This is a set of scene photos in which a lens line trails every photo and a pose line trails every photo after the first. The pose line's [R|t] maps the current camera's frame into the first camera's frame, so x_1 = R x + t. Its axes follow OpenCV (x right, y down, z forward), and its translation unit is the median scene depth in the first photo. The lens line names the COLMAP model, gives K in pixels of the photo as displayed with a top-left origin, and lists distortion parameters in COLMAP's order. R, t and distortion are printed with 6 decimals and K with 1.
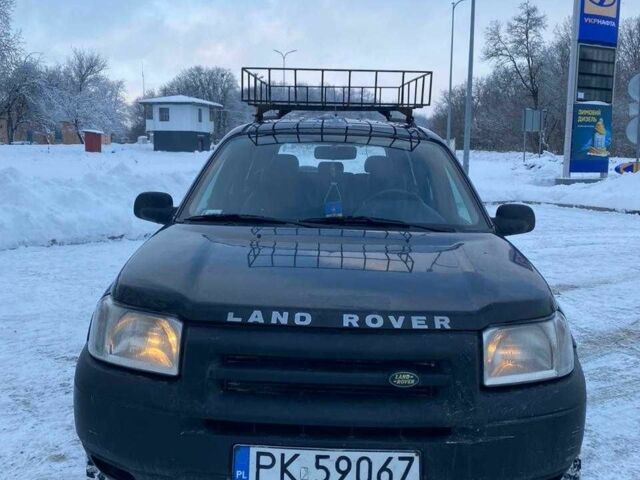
lens RADIAL K [[650.0, 0, 320.0], [0, 650.0, 240.0], [0, 0, 1]] dist [-0.002920, -0.015117]
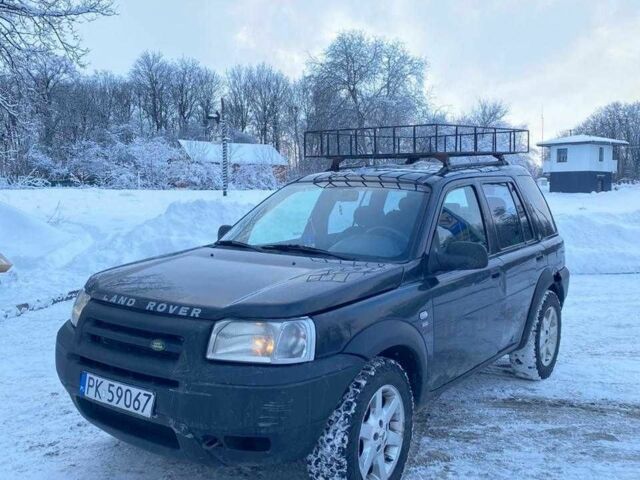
lens RADIAL K [[650.0, 0, 320.0], [0, 650.0, 240.0], [0, 0, 1]] dist [-0.002920, -0.015117]
pose [[0.812857, 0.022423, -0.582031, 0.651575], [-0.059559, 0.997221, -0.044762, 0.006719], [0.579410, 0.071050, 0.811934, -0.019227]]
